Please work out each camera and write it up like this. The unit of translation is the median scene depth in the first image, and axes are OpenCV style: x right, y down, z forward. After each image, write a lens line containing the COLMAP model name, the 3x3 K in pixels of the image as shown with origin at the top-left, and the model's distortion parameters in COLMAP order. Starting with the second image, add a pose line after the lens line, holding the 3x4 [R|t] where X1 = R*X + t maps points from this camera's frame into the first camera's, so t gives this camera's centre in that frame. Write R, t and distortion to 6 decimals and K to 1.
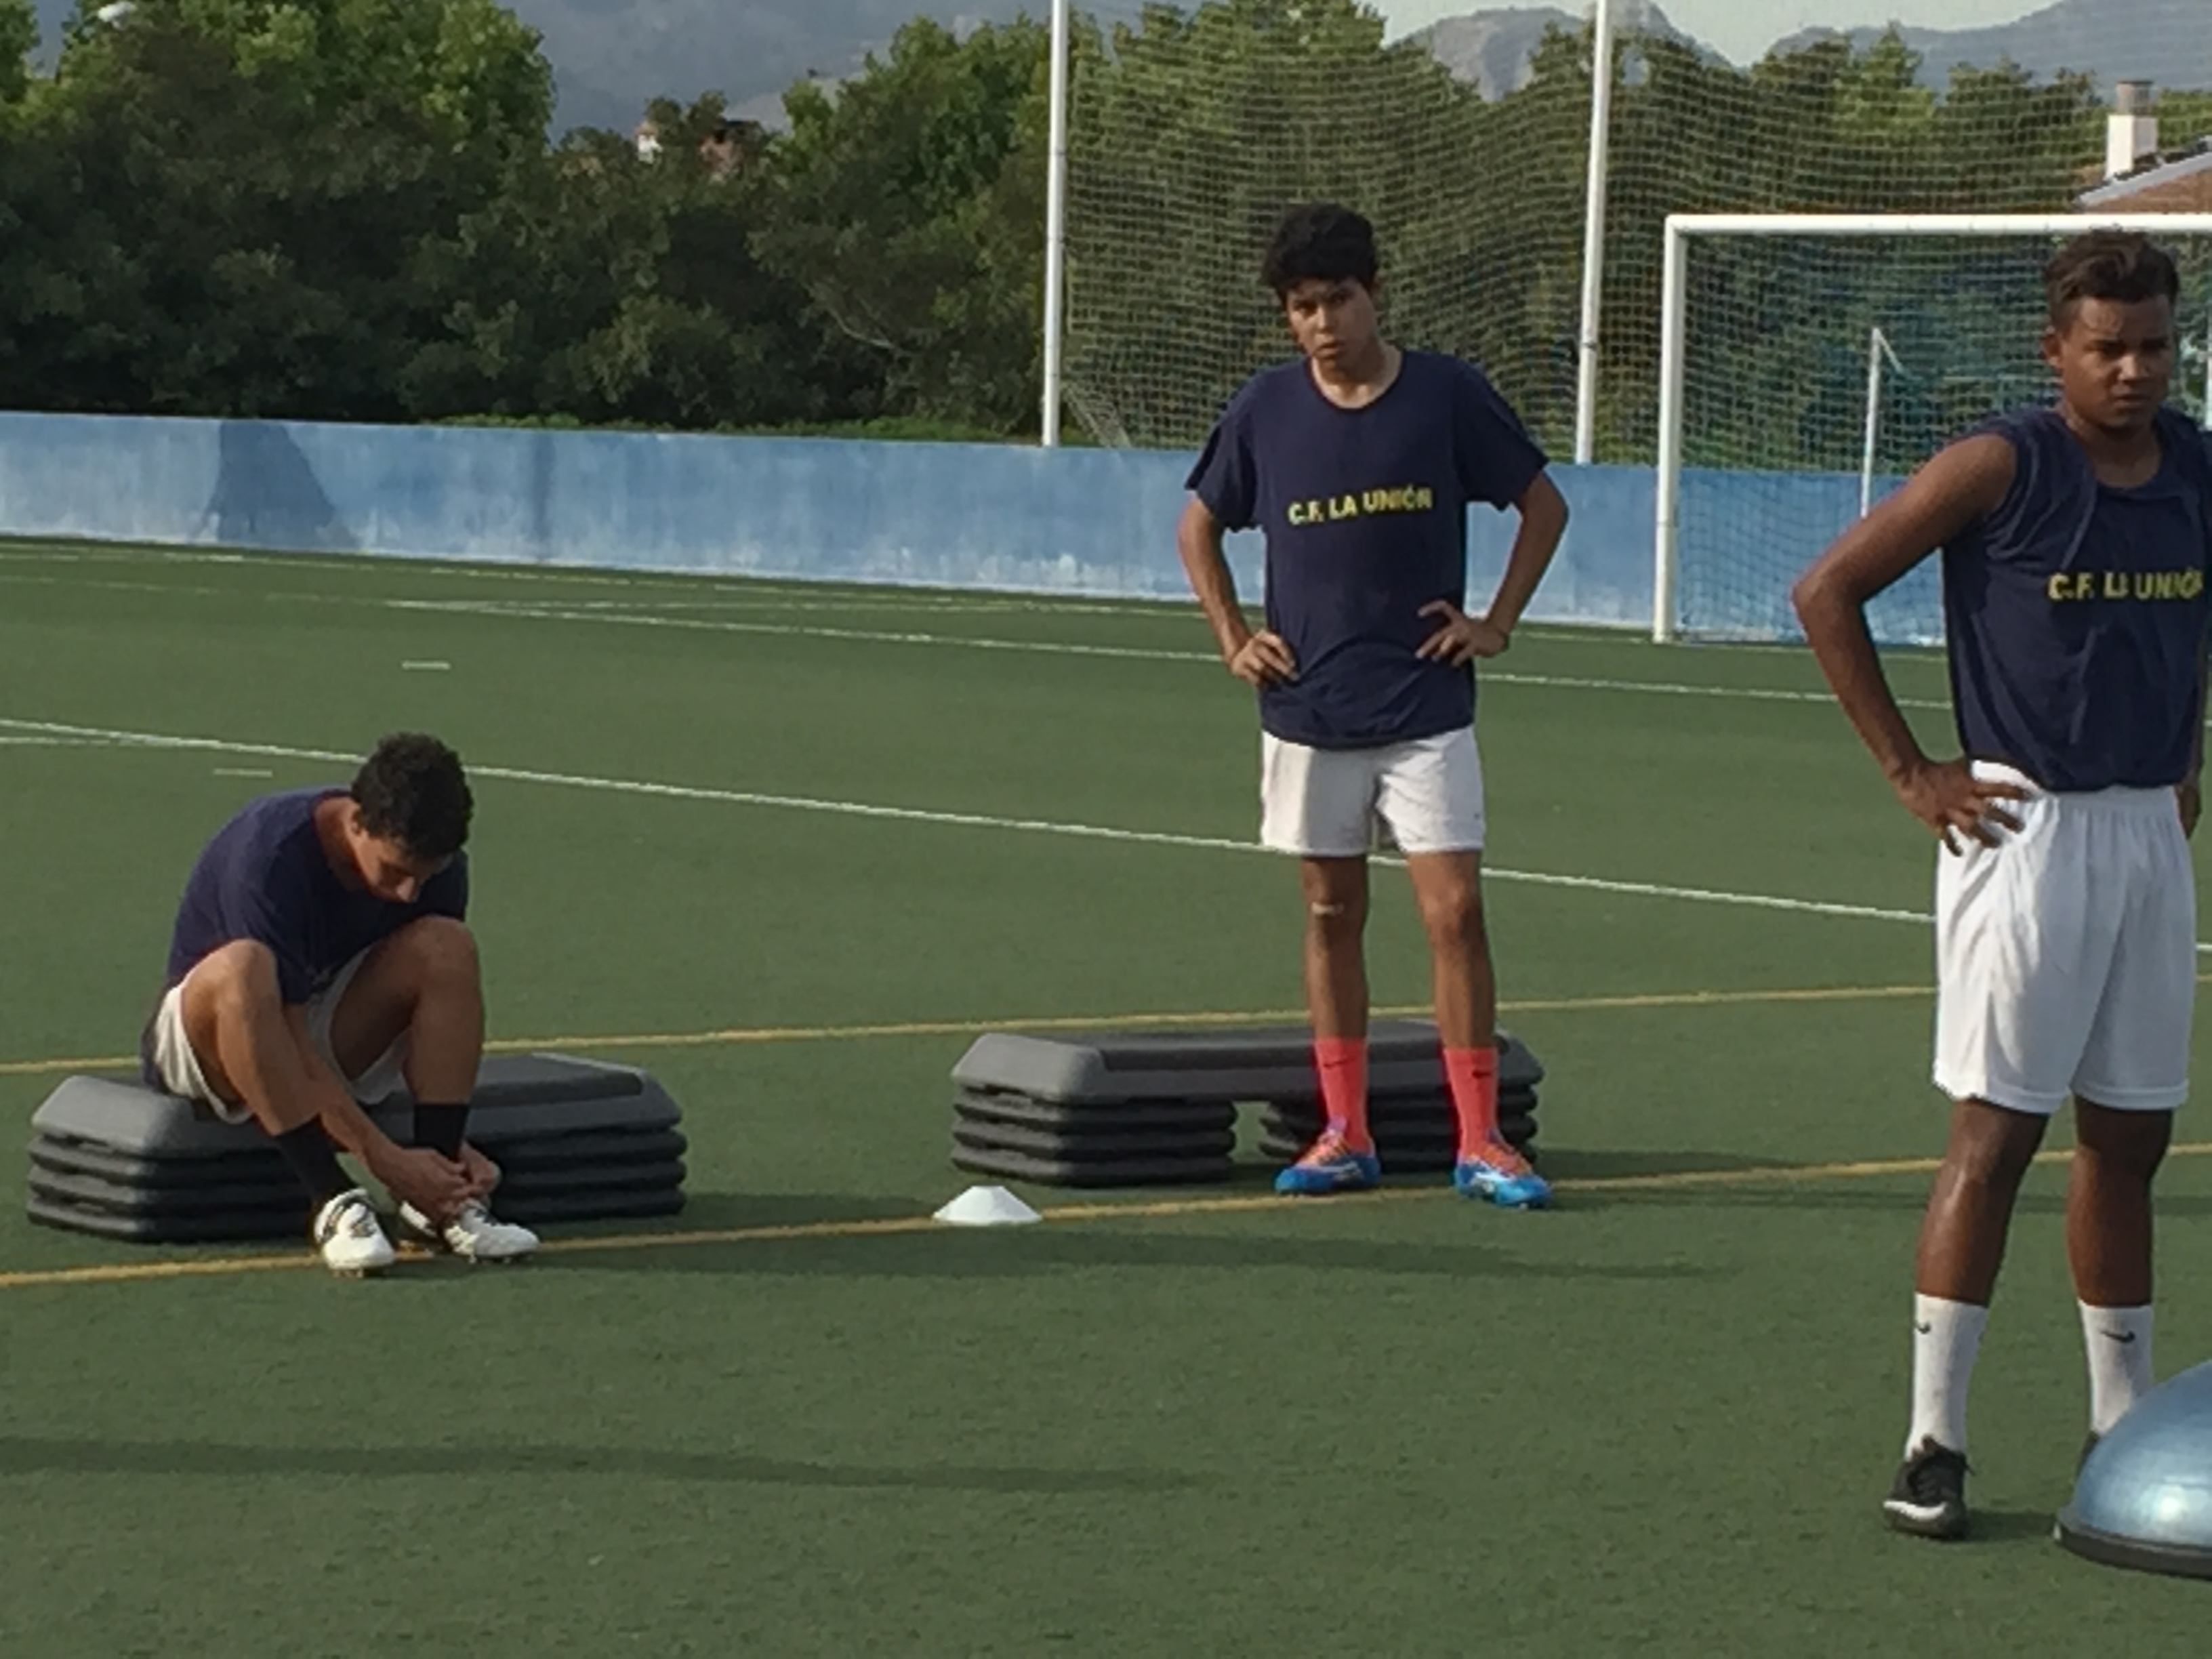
lens RADIAL K [[7863.6, 0, 1106.0], [0, 7863.6, 829.5], [0, 0, 1]] dist [0.129291, -3.155052]
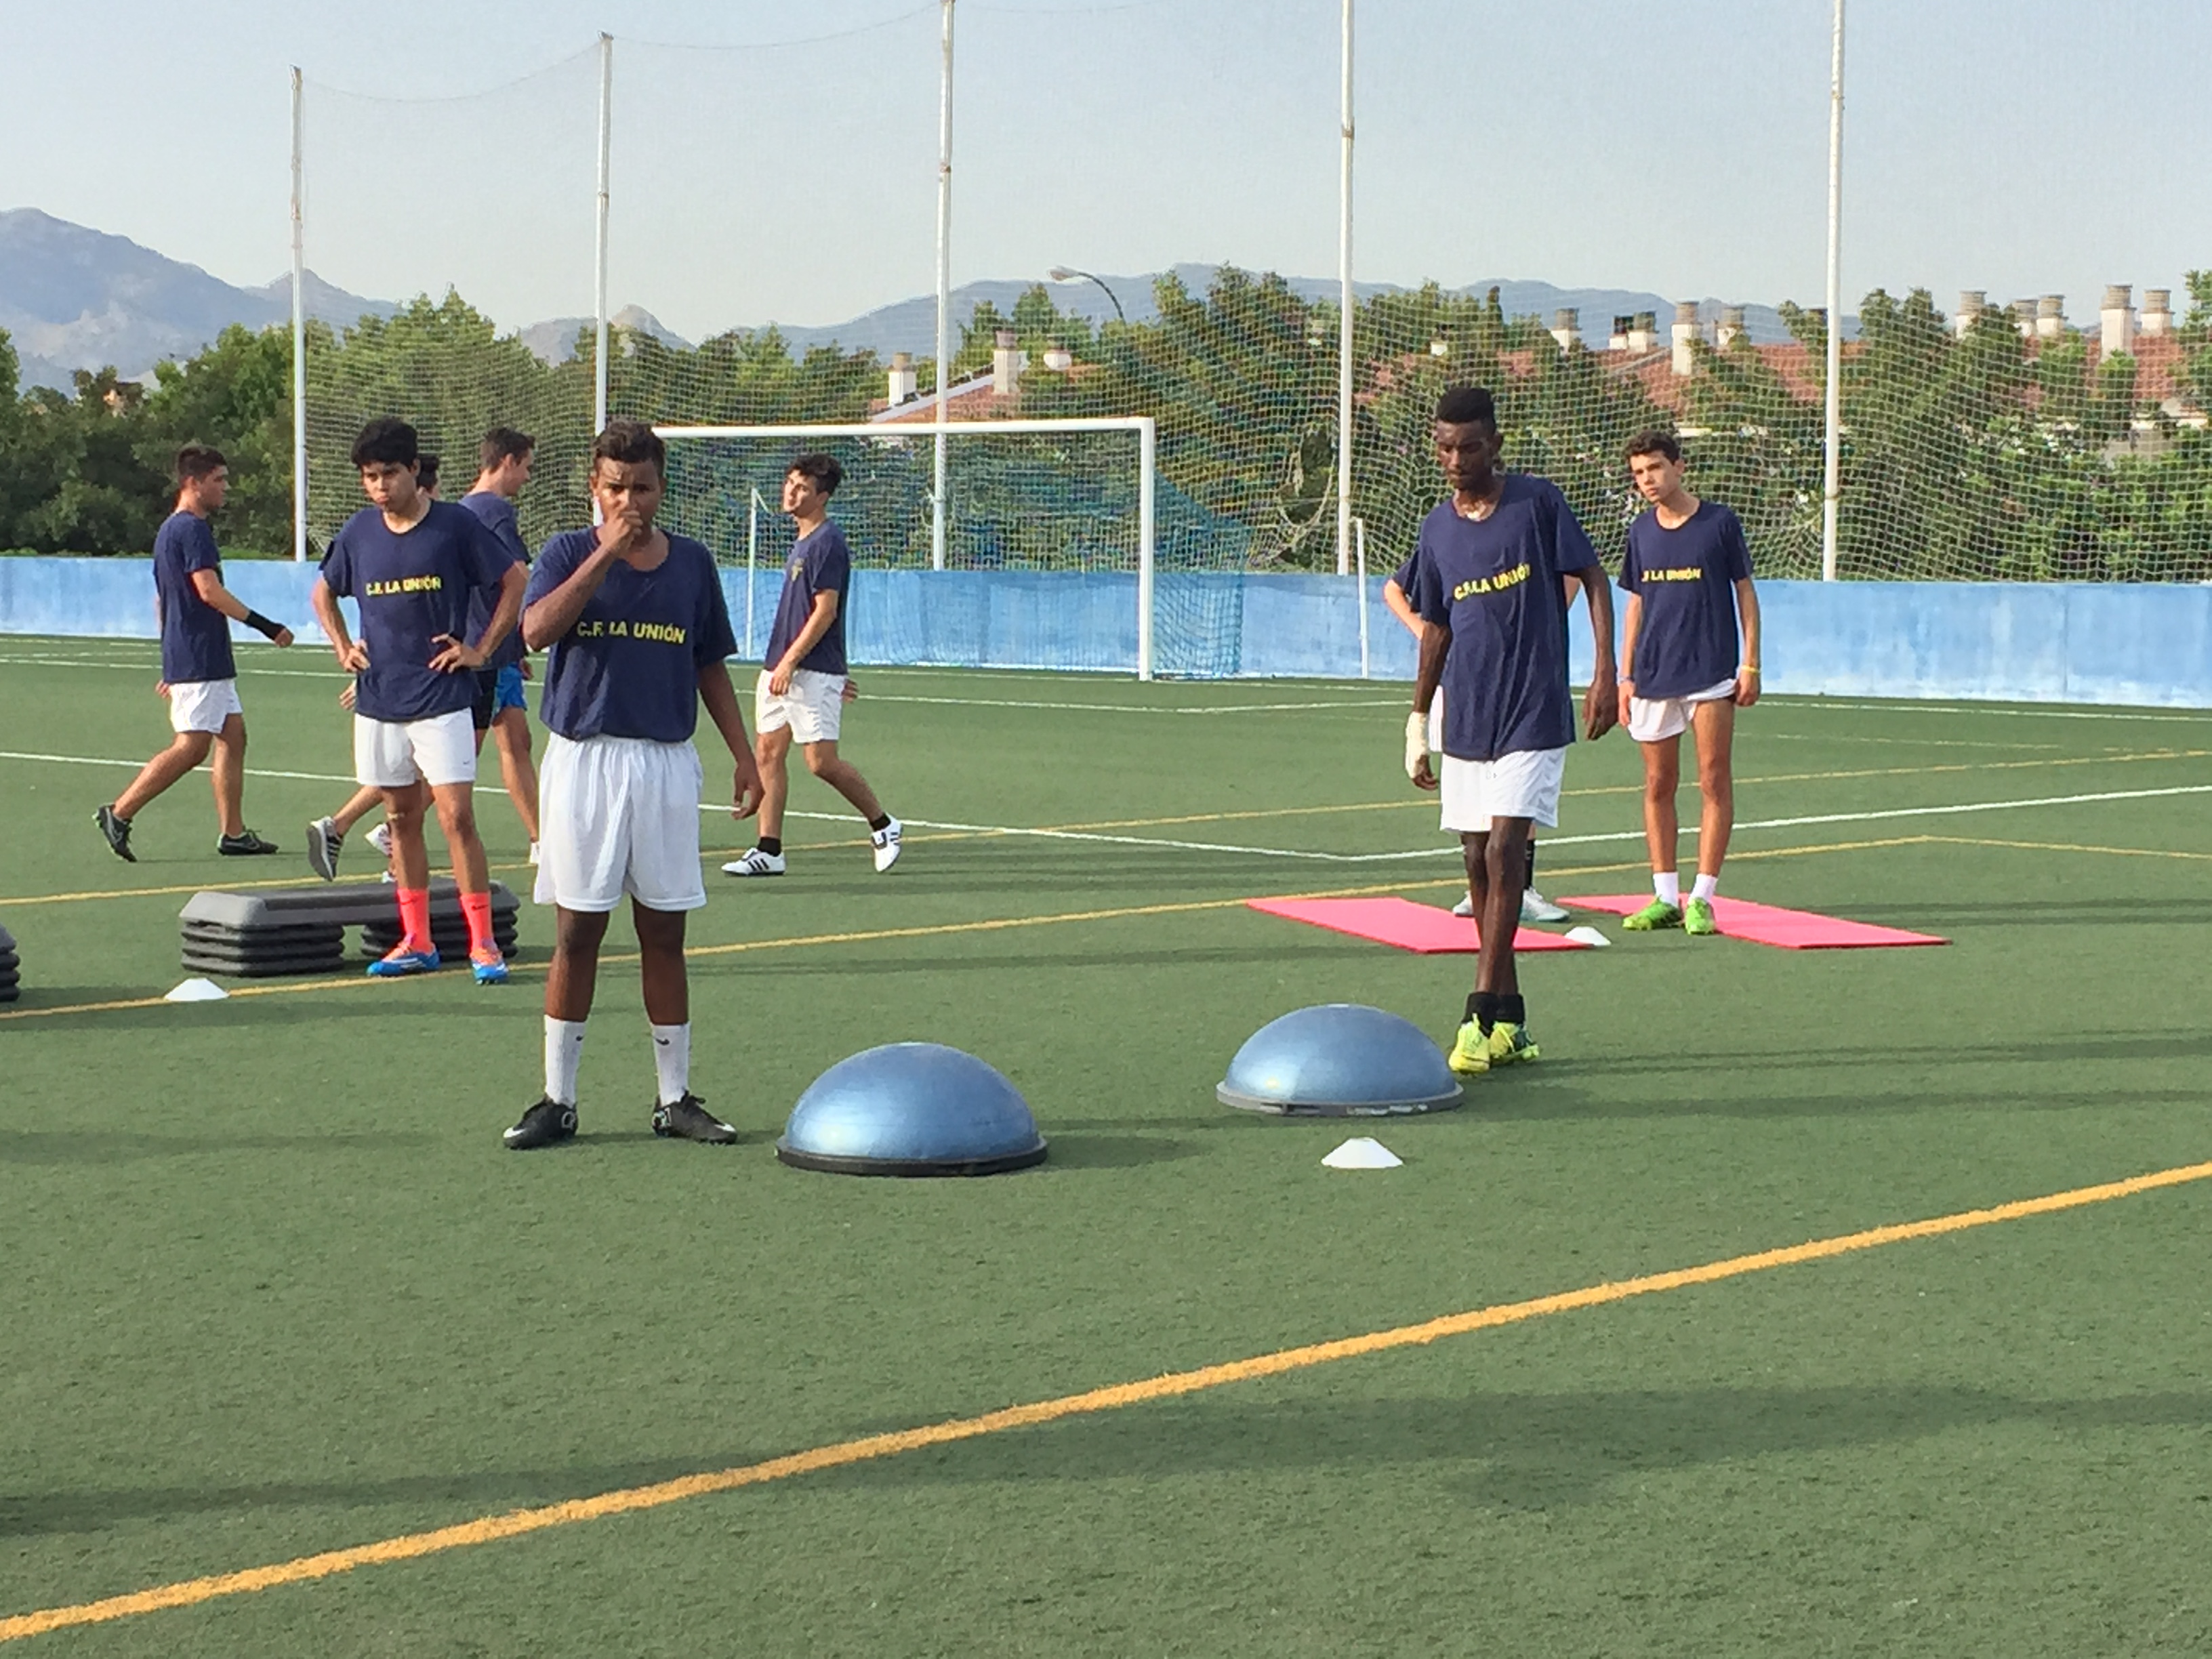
lens RADIAL K [[4241.3, 0, 1106.0], [0, 4241.3, 829.5], [0, 0, 1]] dist [0.032085, 0.260445]
pose [[0.986160, -0.029185, 0.163205, 0.027626], [0.026677, 0.999490, 0.017540, 0.000659], [-0.163634, -0.012943, 0.986436, 0.024920]]
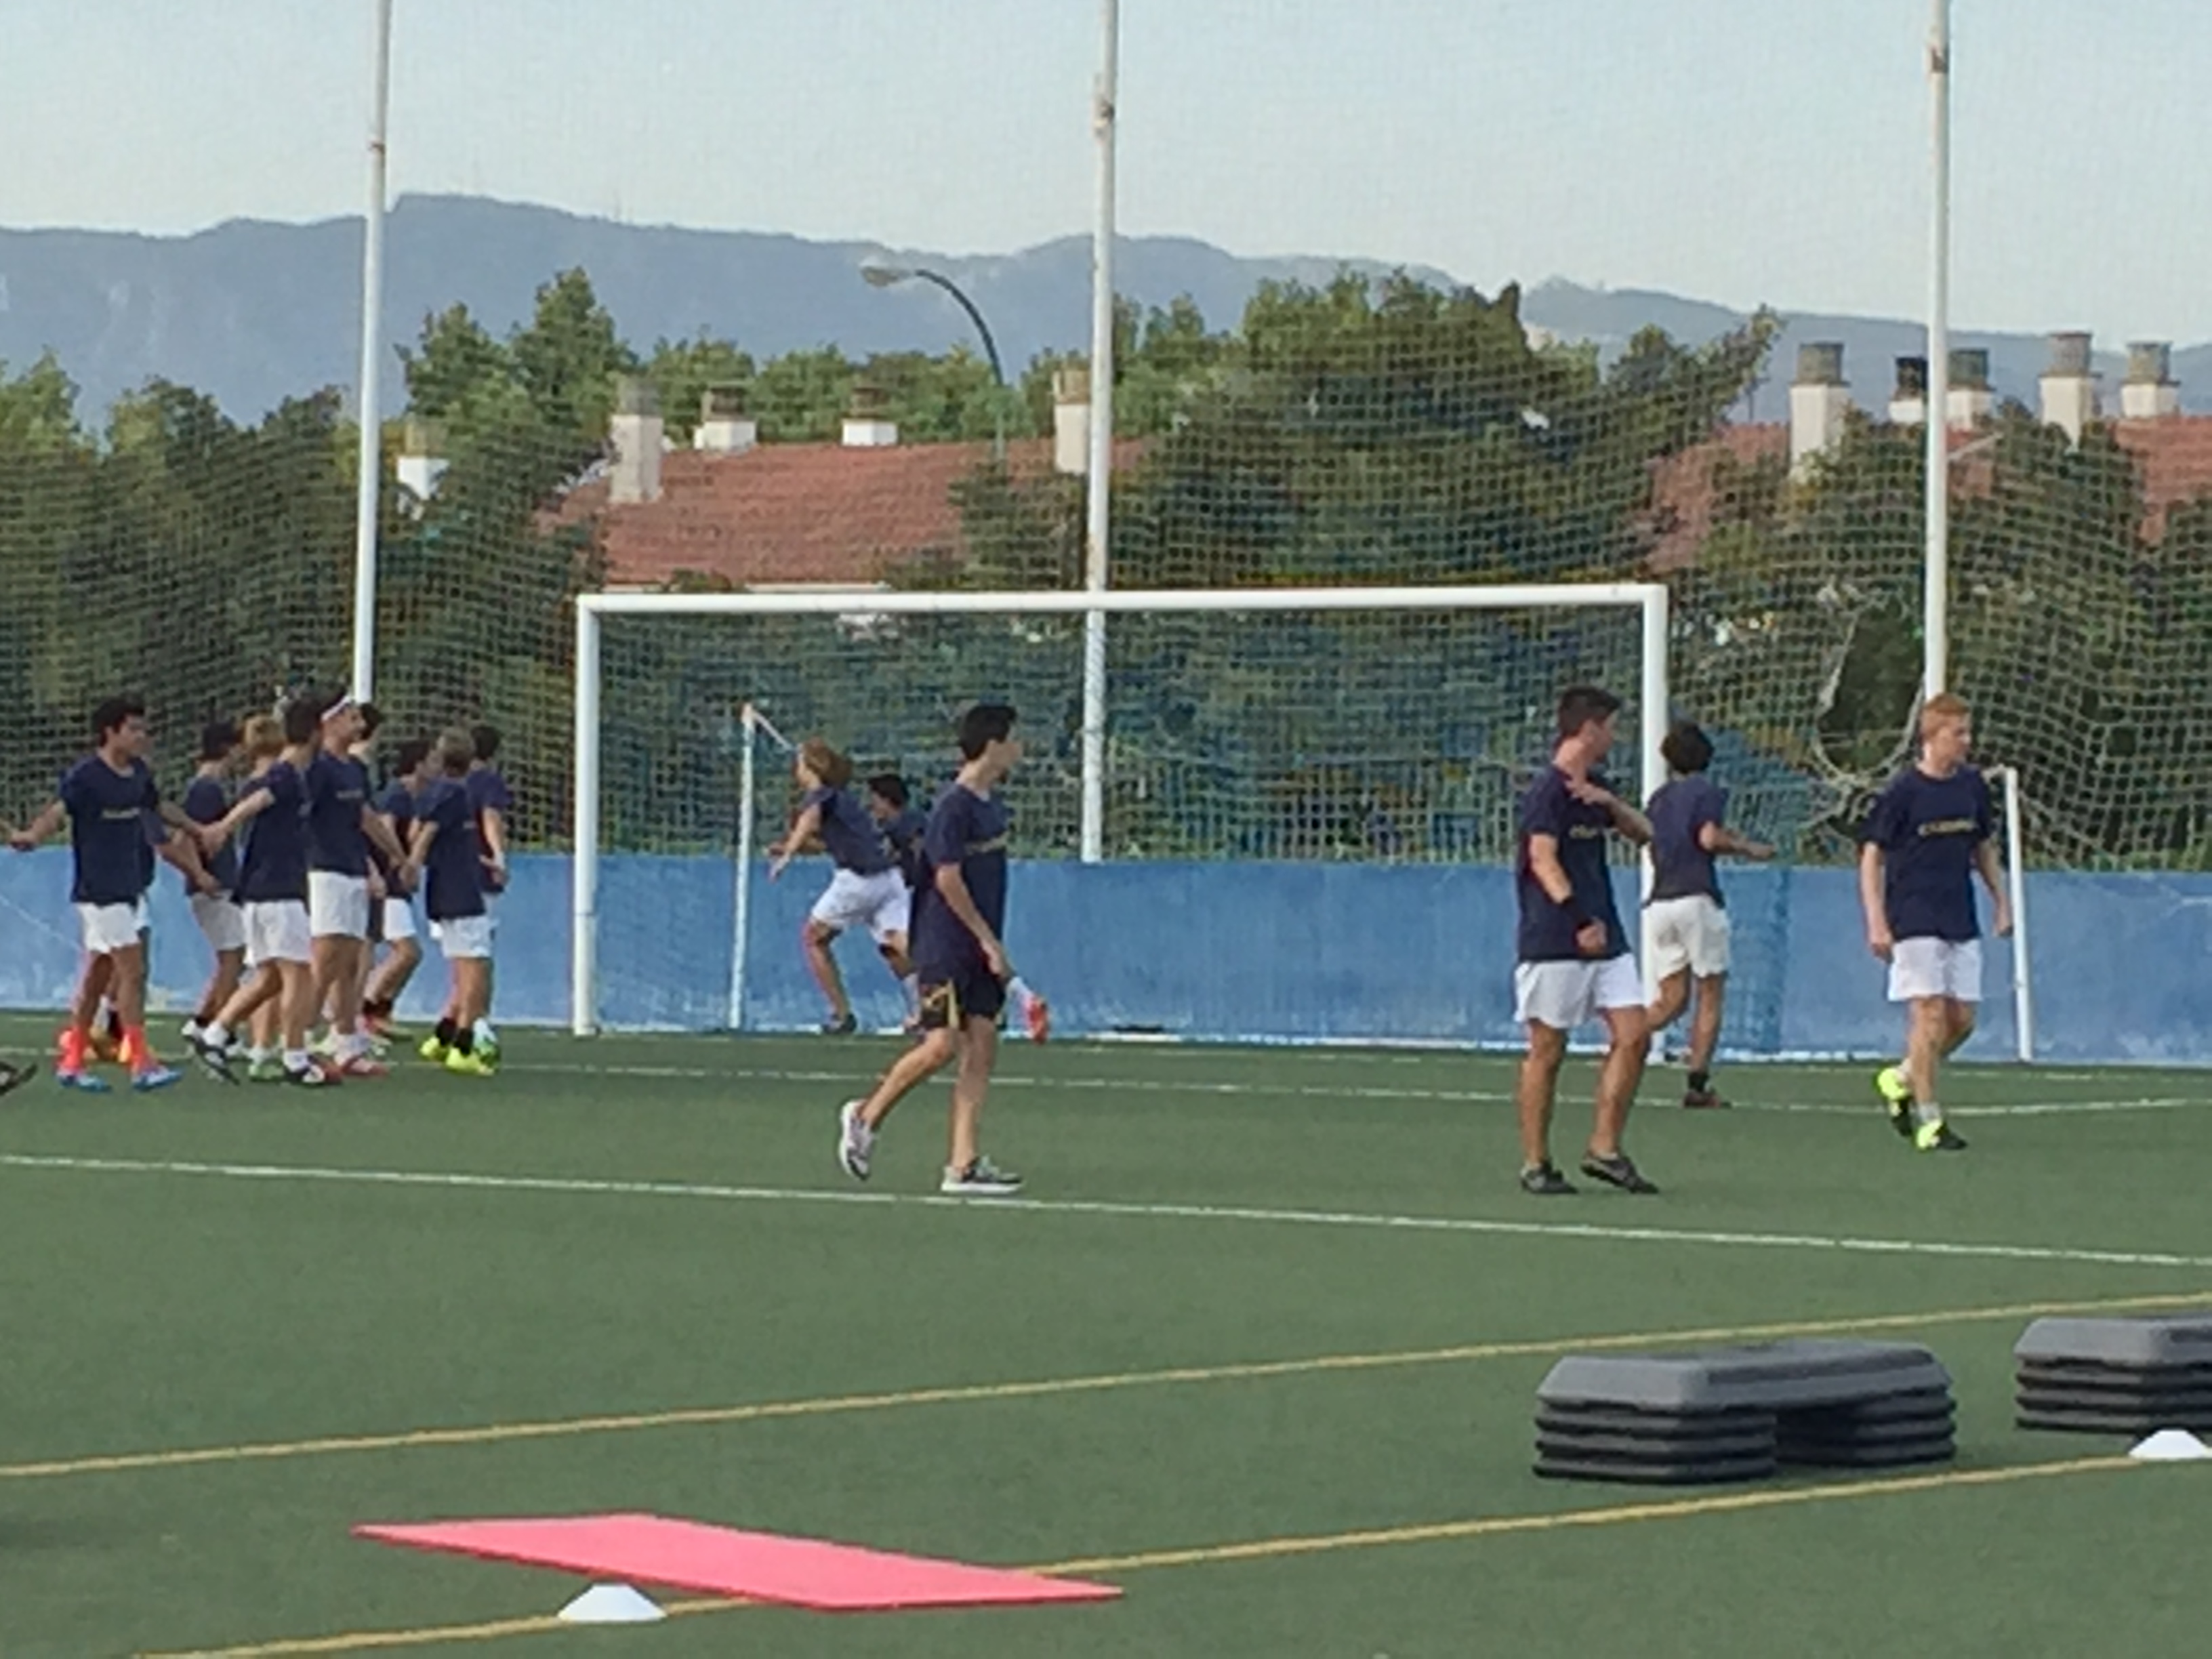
lens RADIAL K [[9264.4, 0, 1106.0], [0, 9264.4, 829.5], [0, 0, 1]] dist [0.004158, 7.604732]
pose [[0.968495, -0.016028, 0.248518, -0.199006], [0.027953, 0.998617, -0.044529, 0.003776], [-0.247460, 0.050073, 0.967603, -0.147770]]
